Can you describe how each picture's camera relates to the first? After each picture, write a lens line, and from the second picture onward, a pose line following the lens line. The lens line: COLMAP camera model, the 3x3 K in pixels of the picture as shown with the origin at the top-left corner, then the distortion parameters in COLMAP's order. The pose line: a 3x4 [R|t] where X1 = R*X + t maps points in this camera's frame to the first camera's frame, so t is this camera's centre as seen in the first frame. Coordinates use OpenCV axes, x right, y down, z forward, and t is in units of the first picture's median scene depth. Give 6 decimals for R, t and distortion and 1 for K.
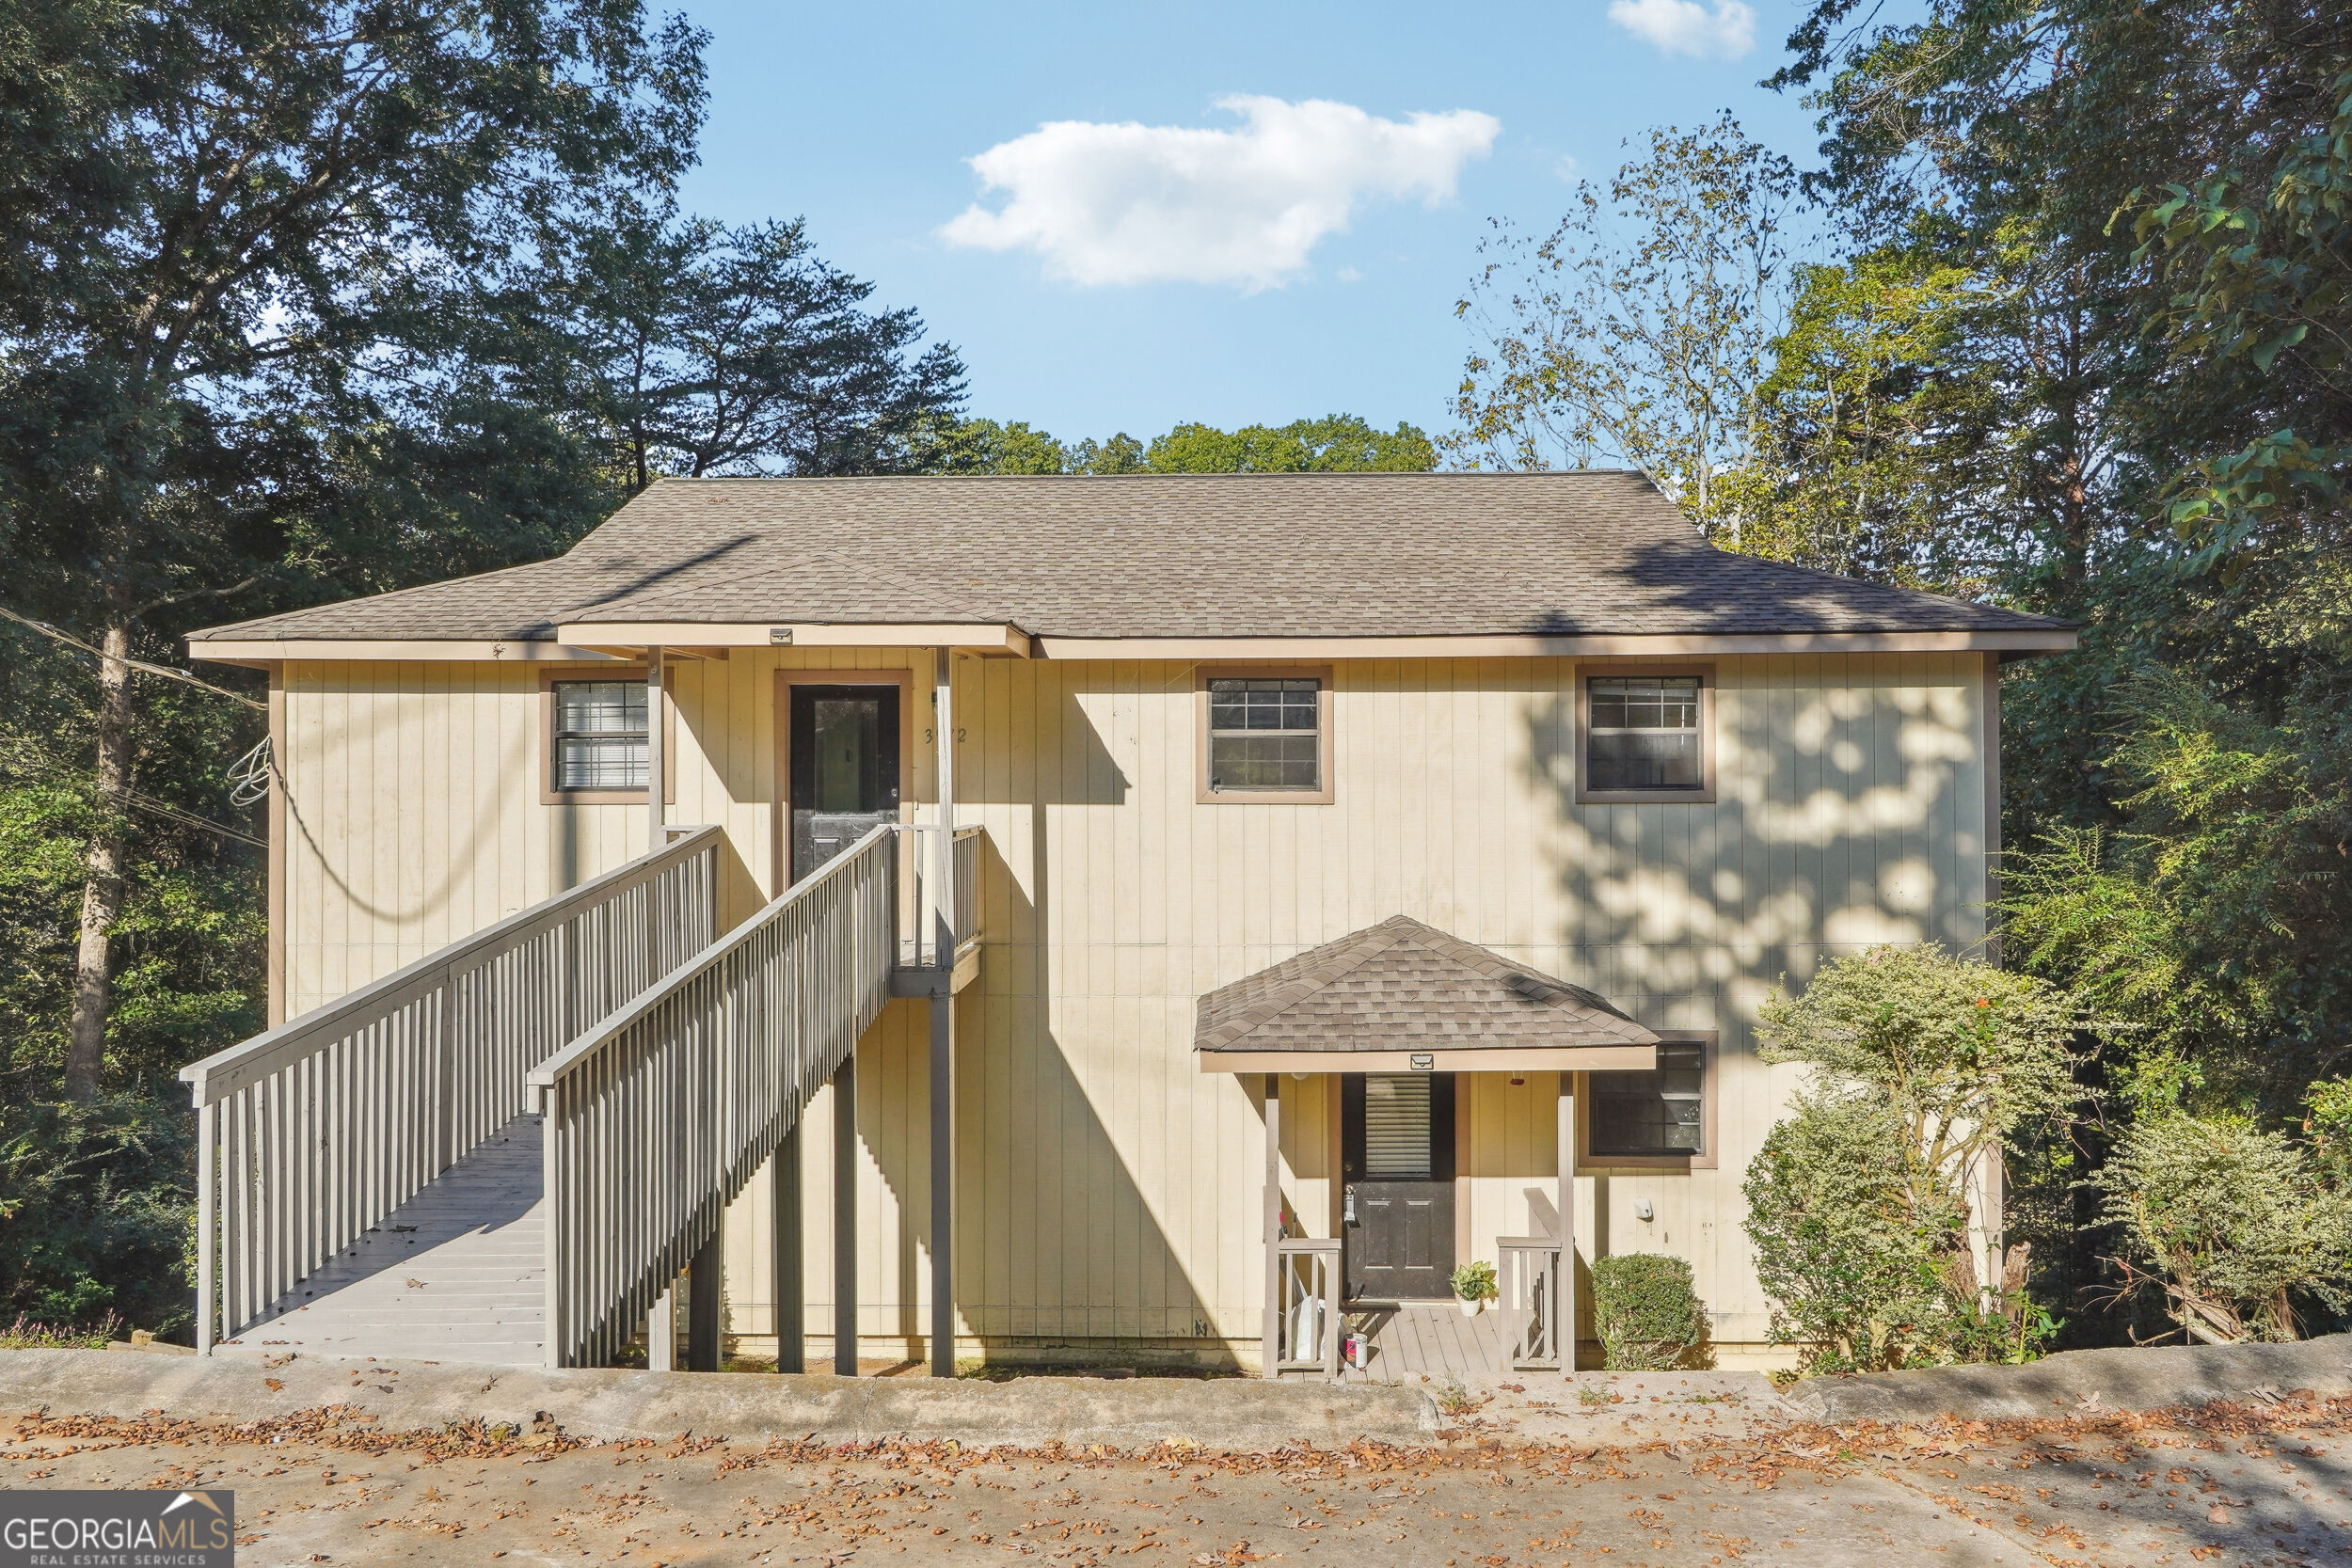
lens RADIAL K [[1914.8, 0, 1174.2], [0, 1914.8, 811.8], [0, 0, 1]] dist [0.011686, -0.047535]
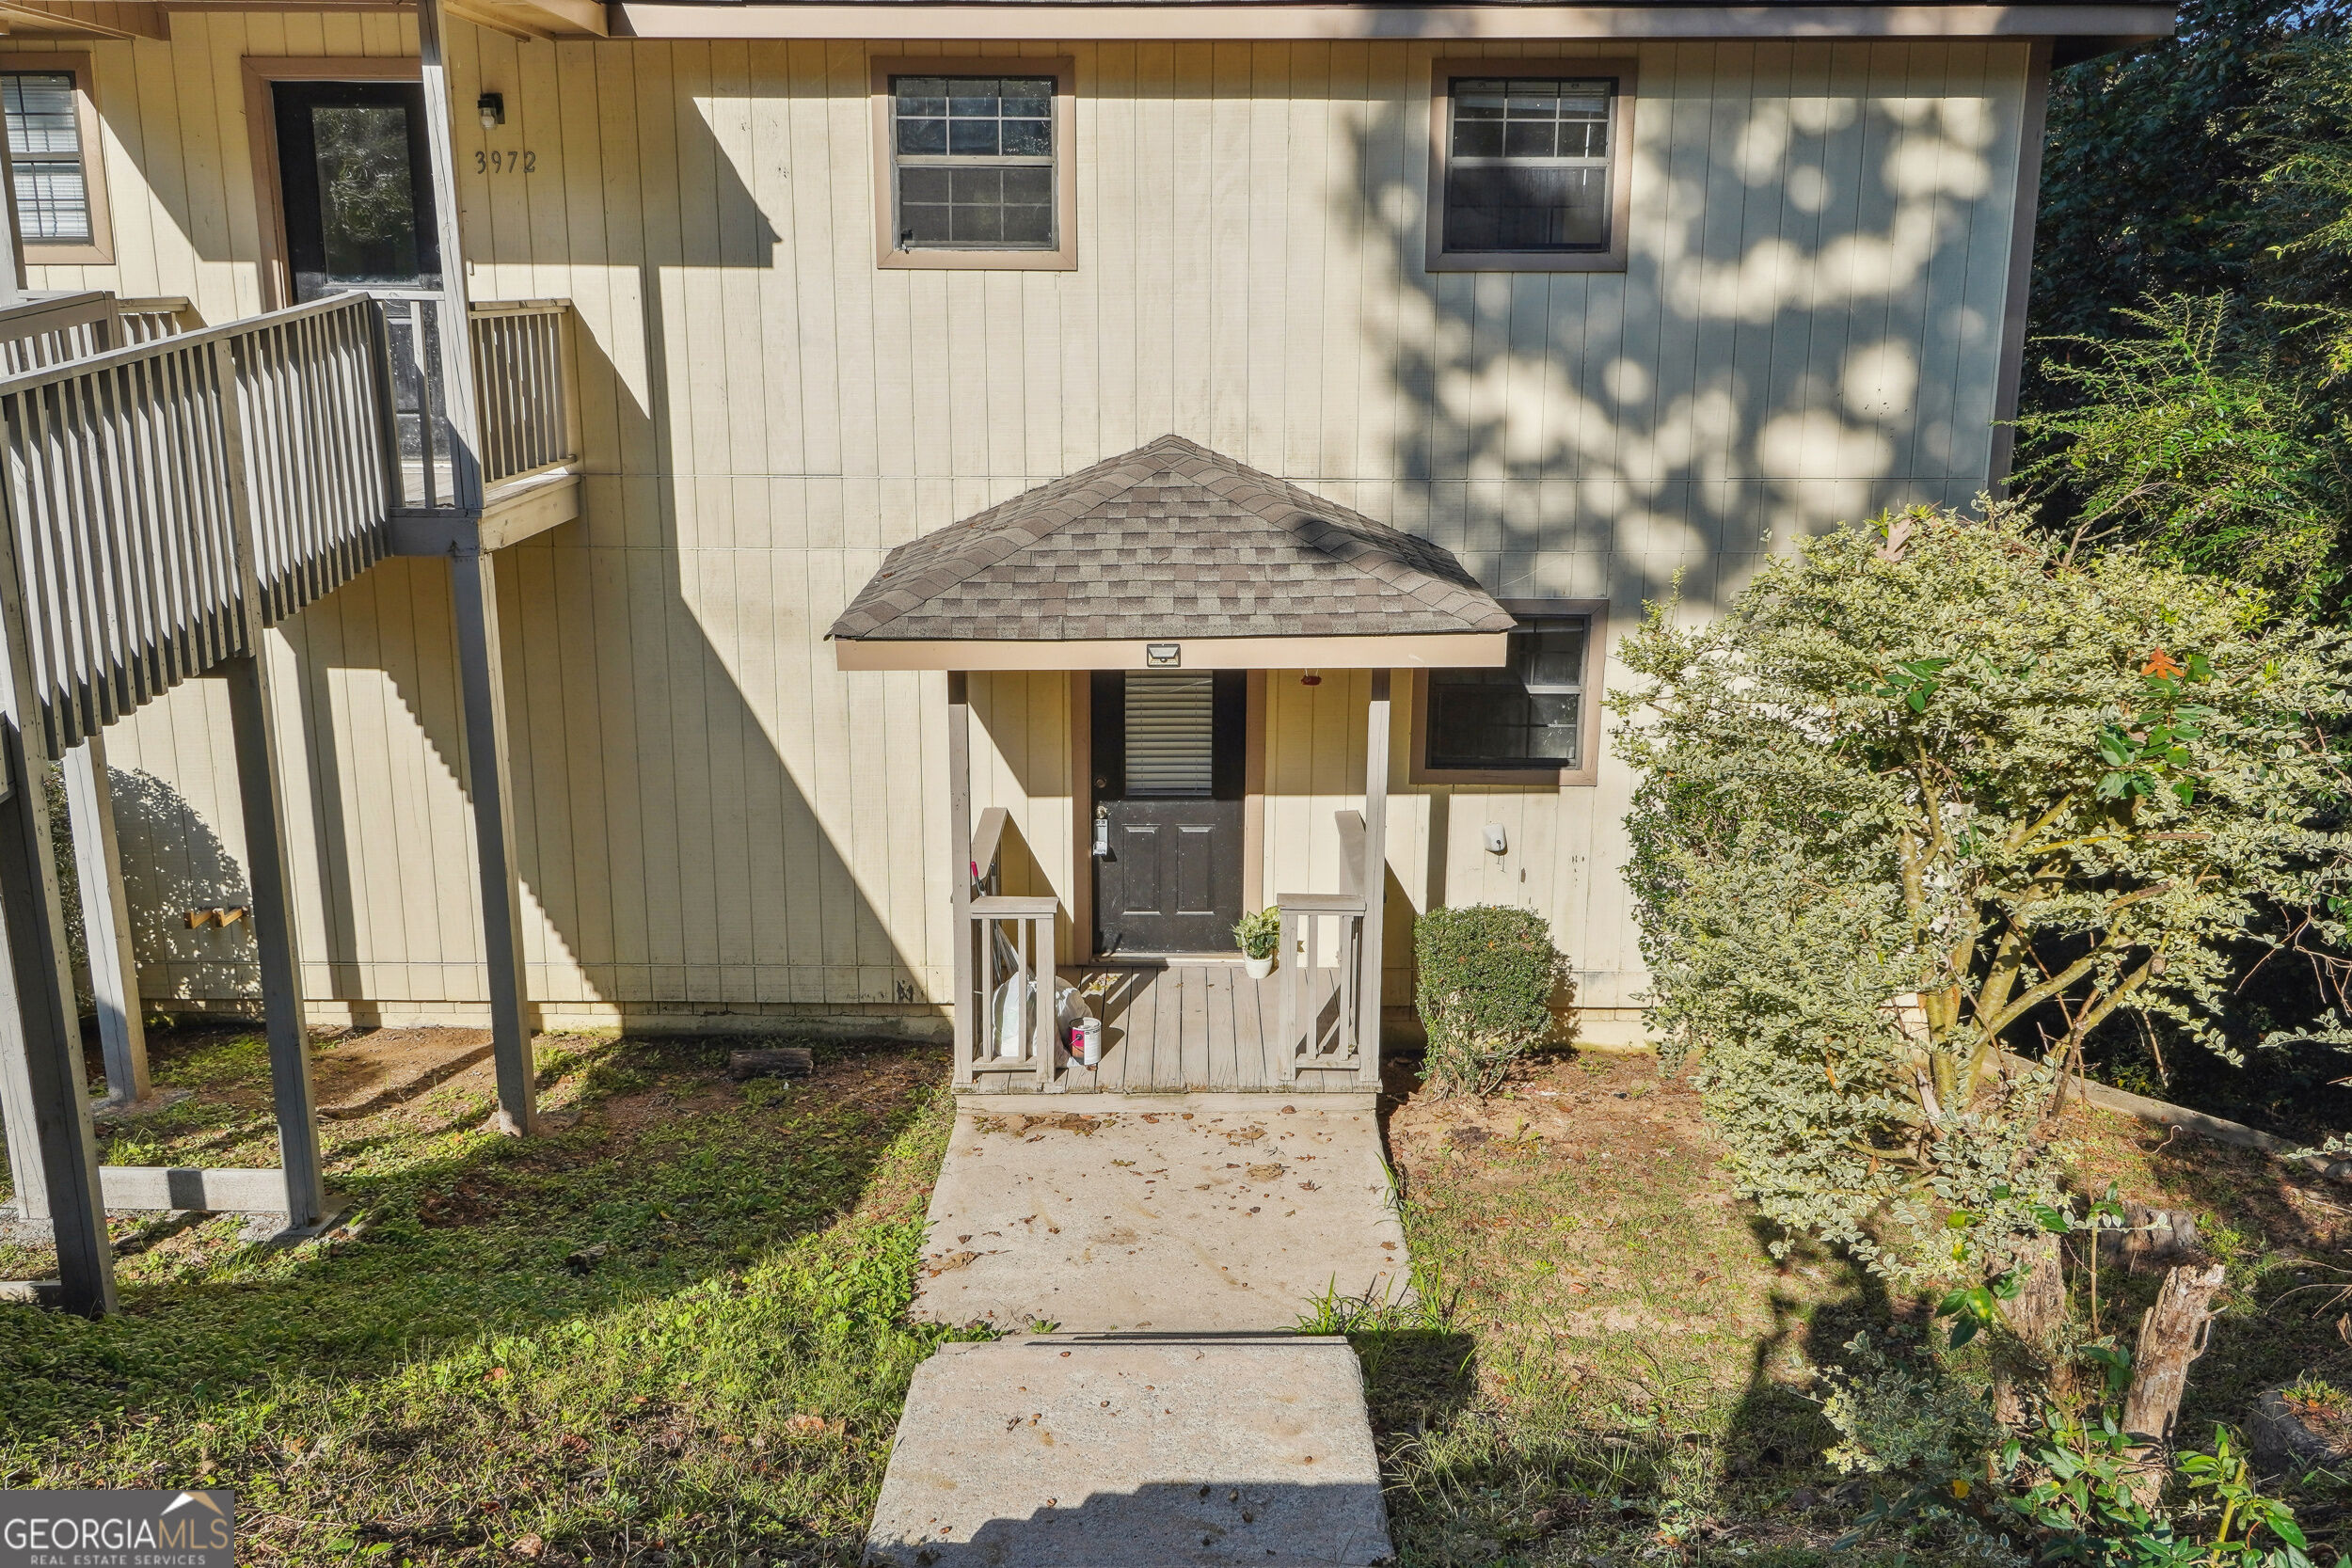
lens RADIAL K [[1914.8, 0, 1174.2], [0, 1914.8, 811.8], [0, 0, 1]] dist [0.011686, -0.047535]
pose [[0.999377, -0.002259, 0.035231, 0.094939], [-0.006486, 0.969219, 0.246113, 0.015374], [-0.034702, -0.246188, 0.968601, 0.288101]]
